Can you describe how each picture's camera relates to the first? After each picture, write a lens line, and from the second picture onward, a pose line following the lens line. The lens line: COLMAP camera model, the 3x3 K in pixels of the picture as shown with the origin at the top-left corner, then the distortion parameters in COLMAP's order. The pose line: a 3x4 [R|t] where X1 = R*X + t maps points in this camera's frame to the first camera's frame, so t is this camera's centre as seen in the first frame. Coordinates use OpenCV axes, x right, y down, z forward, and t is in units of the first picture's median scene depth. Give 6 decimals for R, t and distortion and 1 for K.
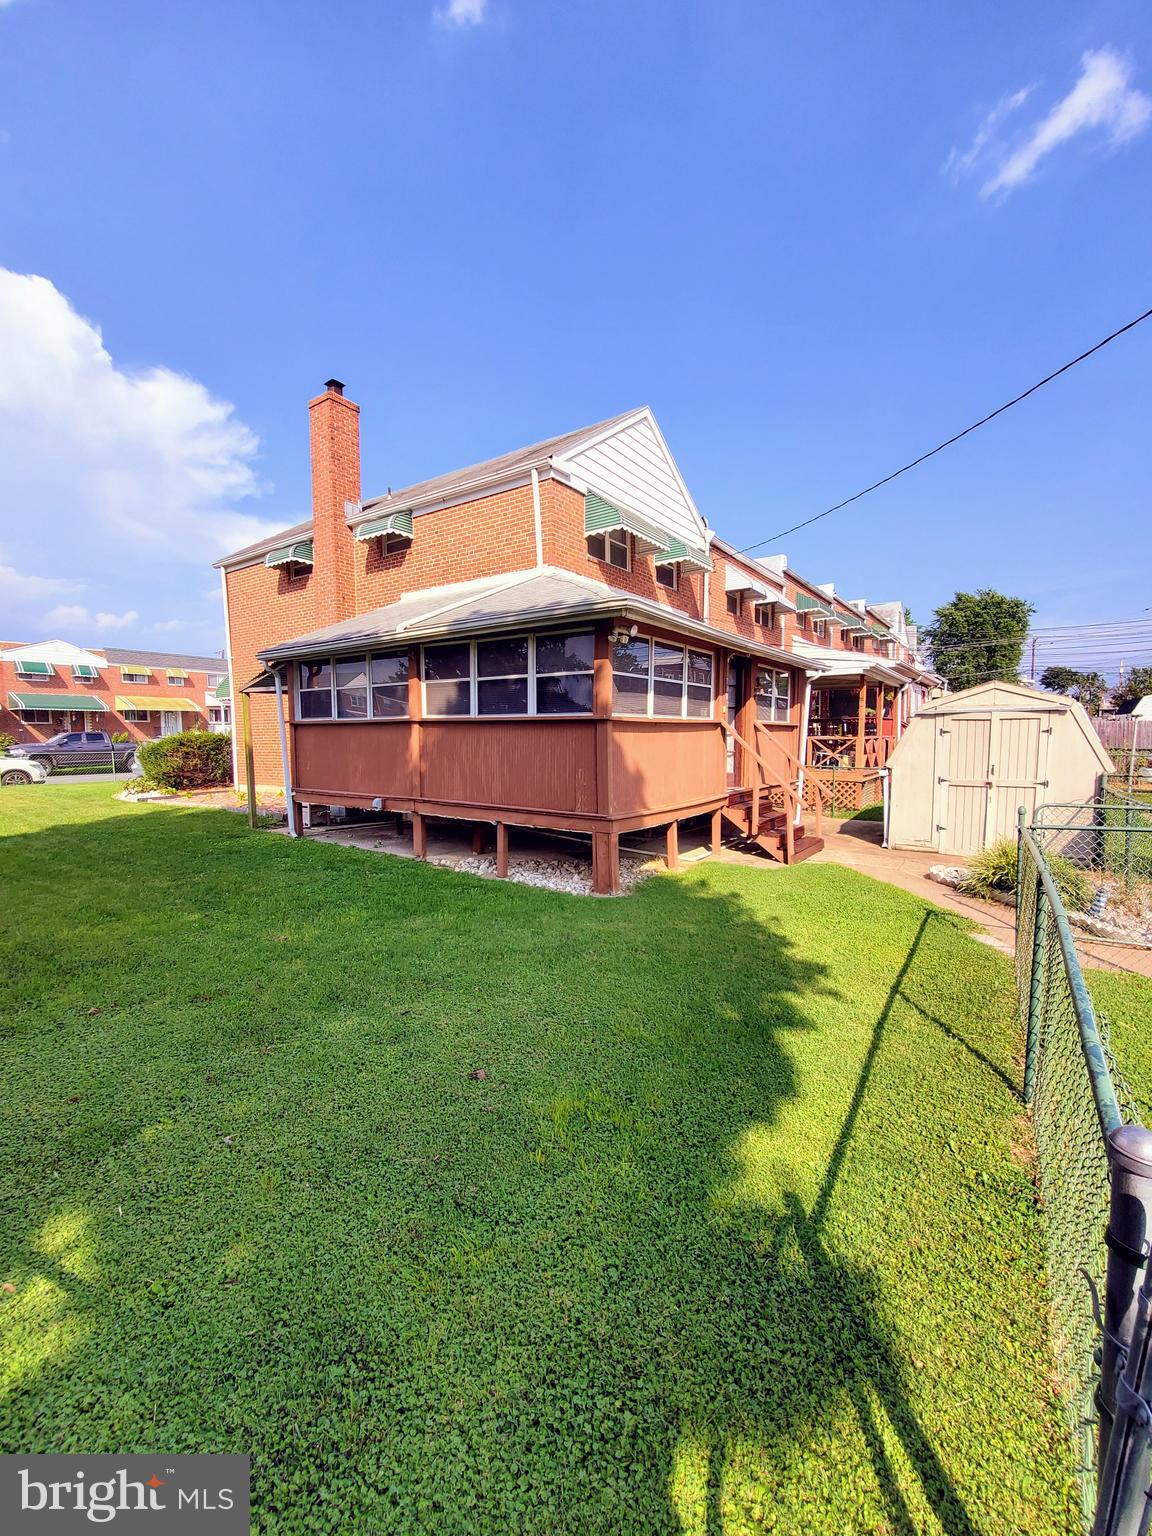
lens RADIAL K [[645.5, 0, 579.3], [0, 645.5, 780.7], [0, 0, 1]] dist [-0.002227, -0.000758]
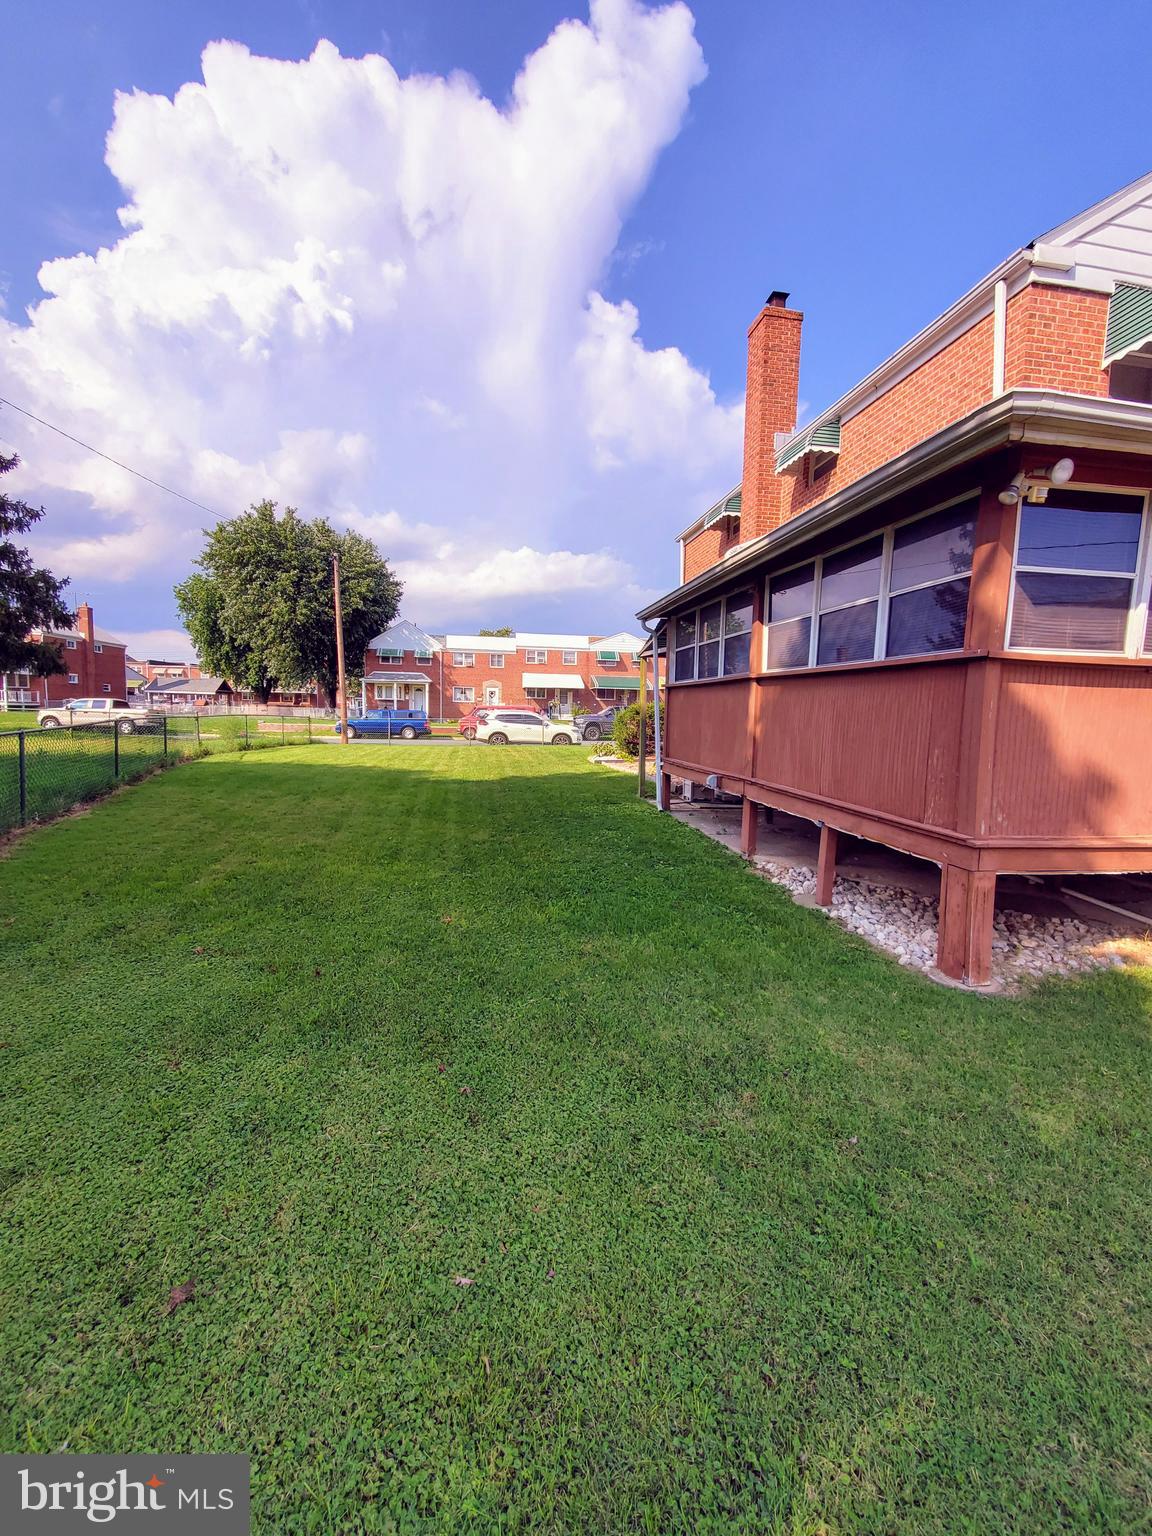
lens RADIAL K [[645.5, 0, 579.3], [0, 645.5, 780.7], [0, 0, 1]] dist [-0.002227, -0.000758]
pose [[0.709629, 0.092385, -0.698492, 0.134558], [-0.071820, 0.995687, 0.058728, -0.000971], [0.700905, 0.008491, 0.713204, 0.285092]]
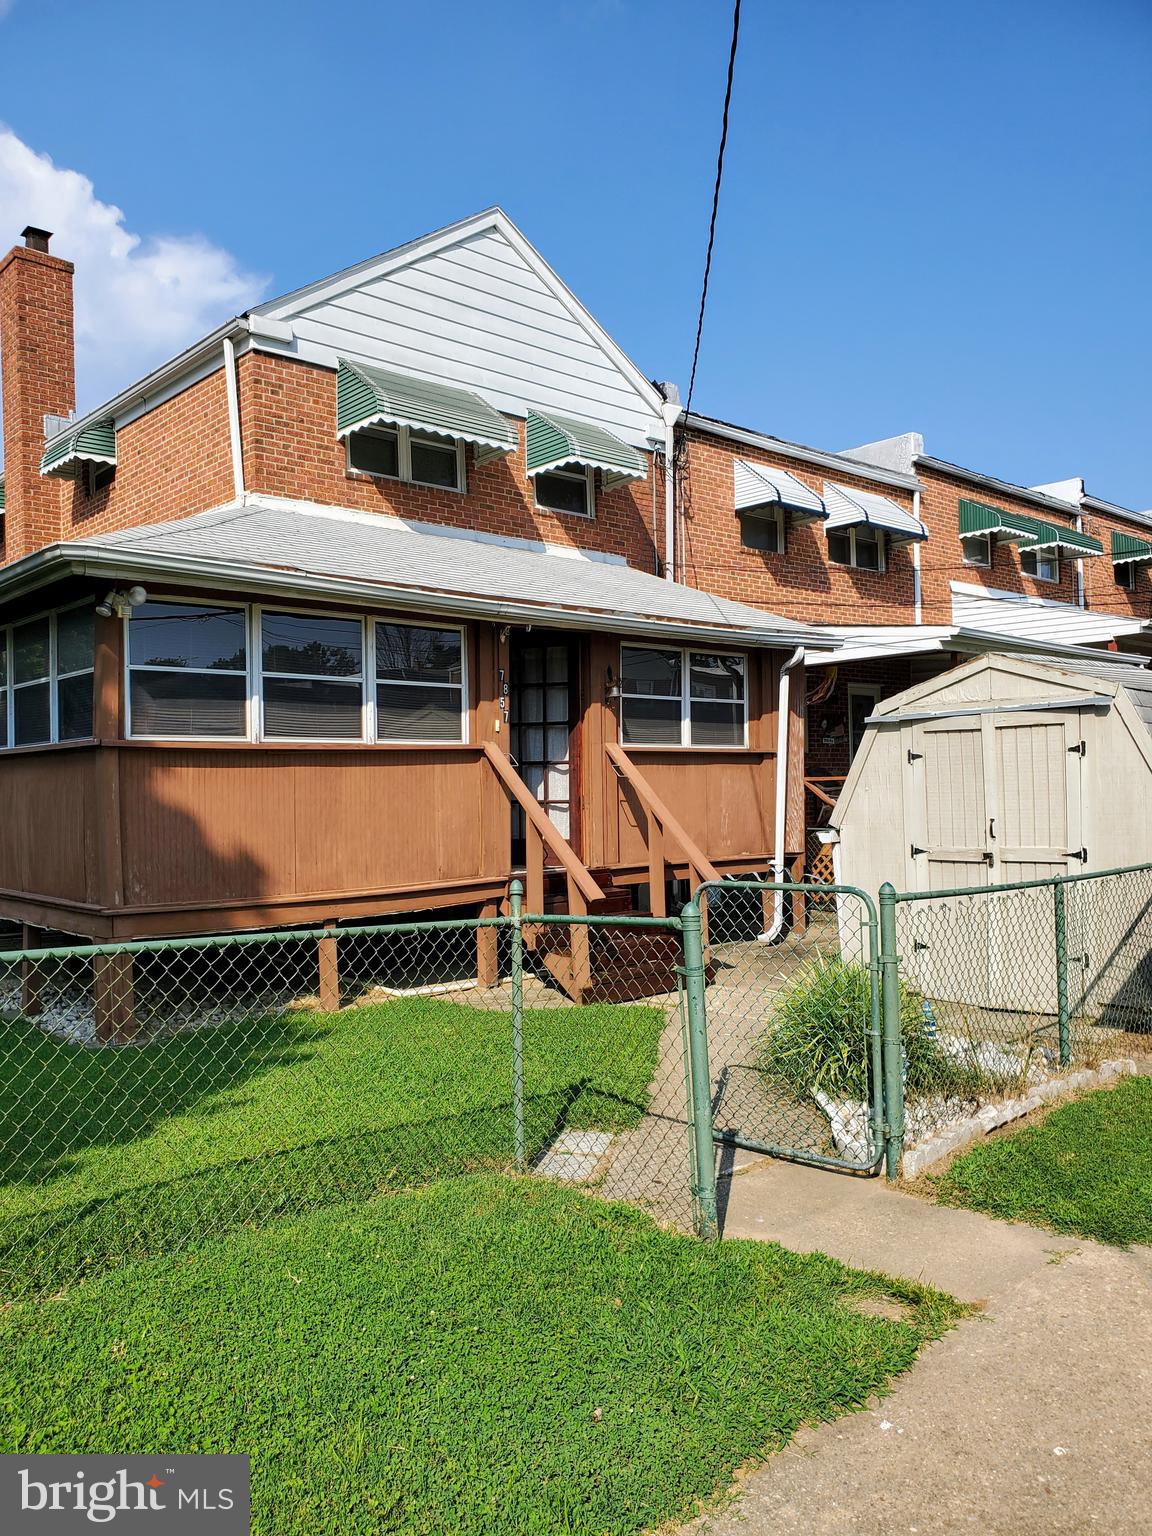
lens RADIAL K [[1213.3, 0, 561.5], [0, 1213.3, 779.9], [0, 0, 1]] dist [0.003135, -0.006160]
pose [[0.975228, -0.020438, -0.220258, 0.517253], [0.002366, 0.996630, -0.082000, 0.022041], [0.221191, 0.079447, 0.971989, 0.002147]]
